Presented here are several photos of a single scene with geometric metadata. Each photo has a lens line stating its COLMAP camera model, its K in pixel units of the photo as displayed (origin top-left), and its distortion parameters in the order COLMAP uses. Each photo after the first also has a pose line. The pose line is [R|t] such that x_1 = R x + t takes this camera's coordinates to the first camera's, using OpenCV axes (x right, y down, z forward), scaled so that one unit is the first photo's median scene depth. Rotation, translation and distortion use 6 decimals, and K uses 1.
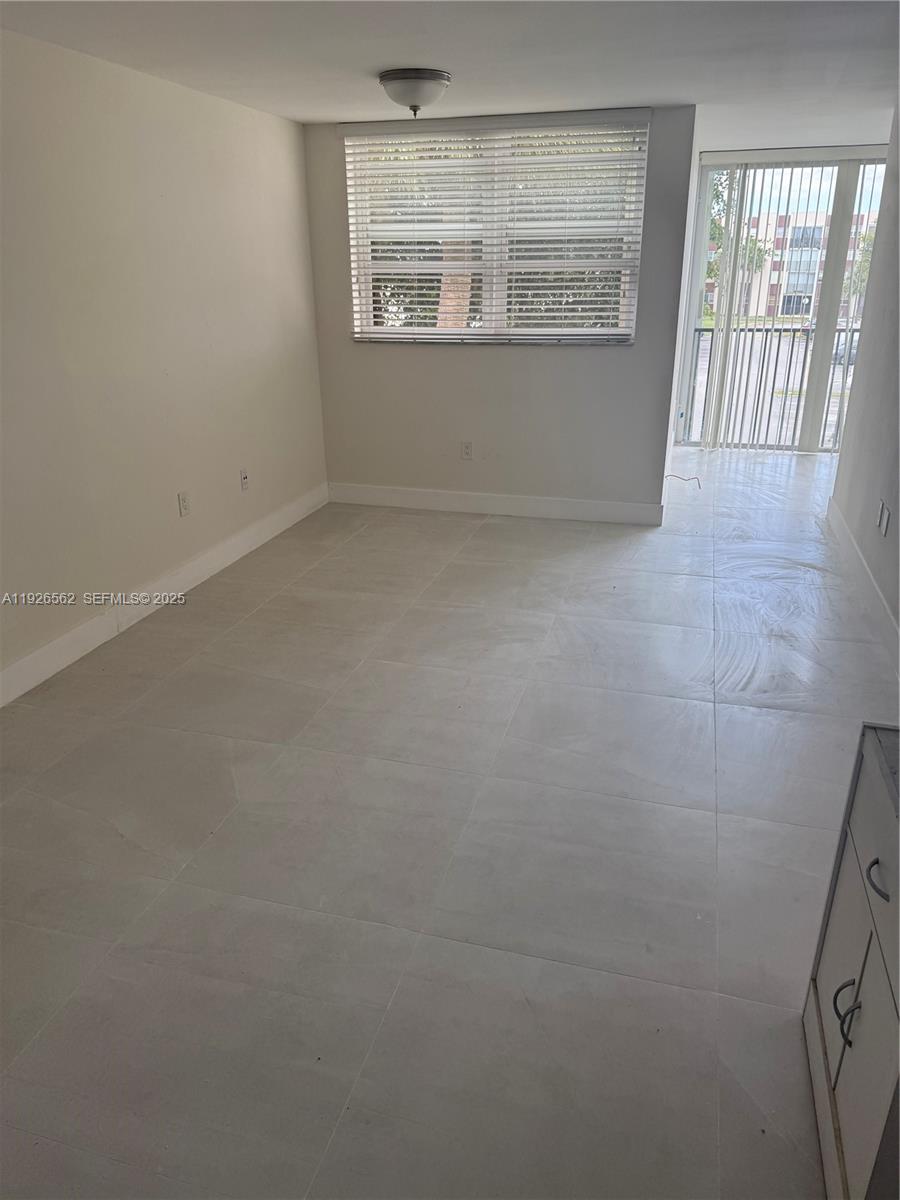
lens RADIAL K [[836.9, 0, 450.0], [0, 836.9, 600.0], [0, 0, 1]] dist [0.002774, 0.000572]
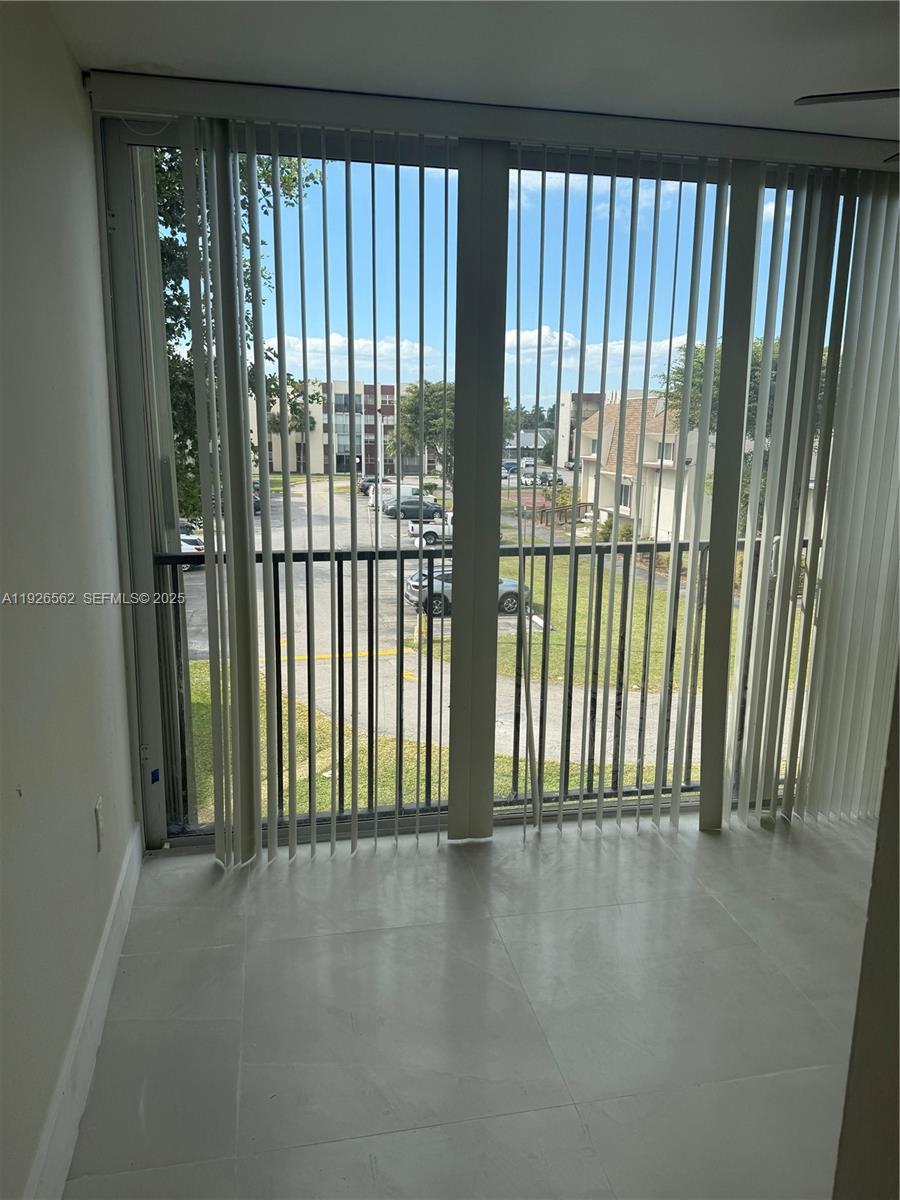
lens RADIAL K [[844.2, 0, 450.0], [0, 844.2, 600.0], [0, 0, 1]] dist [-0.091419, -0.000130]
pose [[0.881733, -0.070166, 0.466502, 0.232740], [0.150895, 0.978874, -0.137975, -0.232645], [-0.446966, 0.192050, 0.873692, 0.621472]]
